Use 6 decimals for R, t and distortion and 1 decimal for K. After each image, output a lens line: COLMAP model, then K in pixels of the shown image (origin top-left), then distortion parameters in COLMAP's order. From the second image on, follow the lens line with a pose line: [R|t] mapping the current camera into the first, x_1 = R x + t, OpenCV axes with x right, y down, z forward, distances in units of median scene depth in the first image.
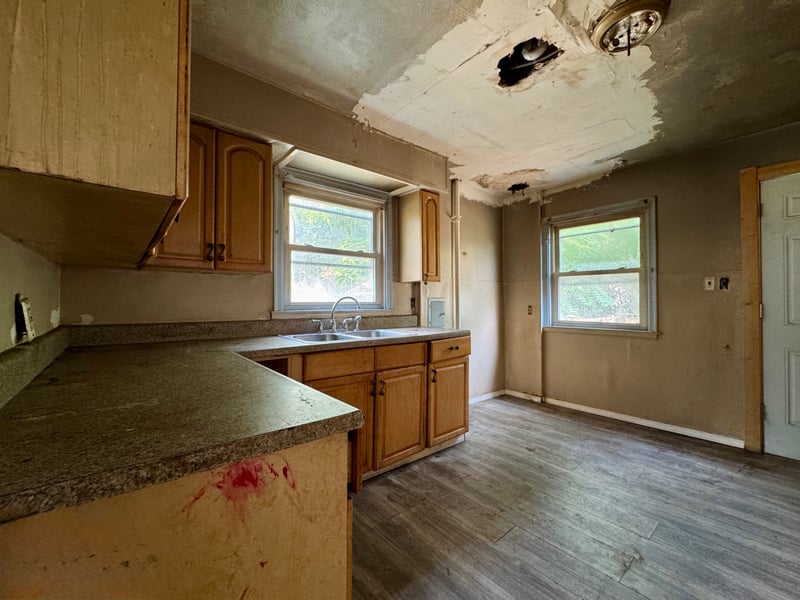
lens RADIAL K [[335.4, 0, 401.1], [0, 335.4, 301.4], [0, 0, 1]] dist [-0.004137, -0.000337]
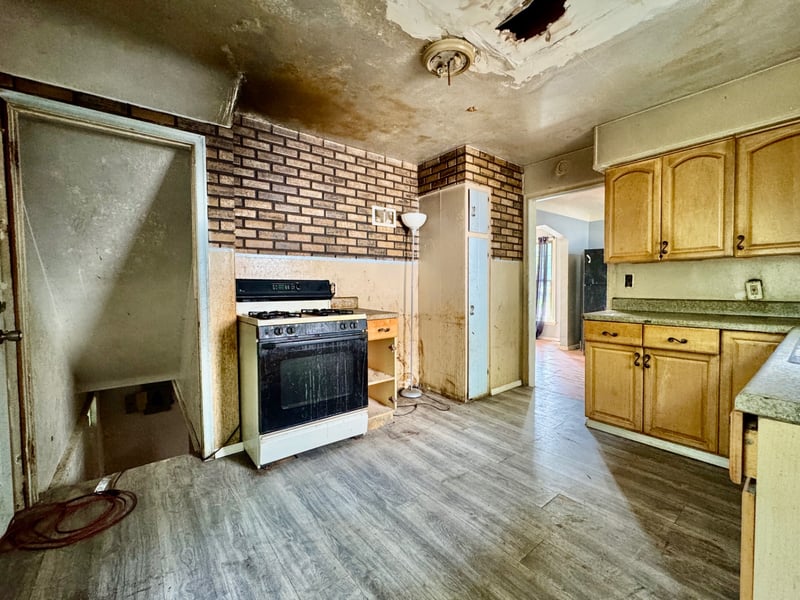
lens RADIAL K [[335.4, 0, 398.0], [0, 335.4, 302.1], [0, 0, 1]] dist [-0.004137, -0.000337]
pose [[-0.999406, 0.006583, 0.033819, 0.683184], [0.007603, 0.999517, 0.030133, 0.016524], [-0.033605, 0.030372, -0.998974, 1.851371]]
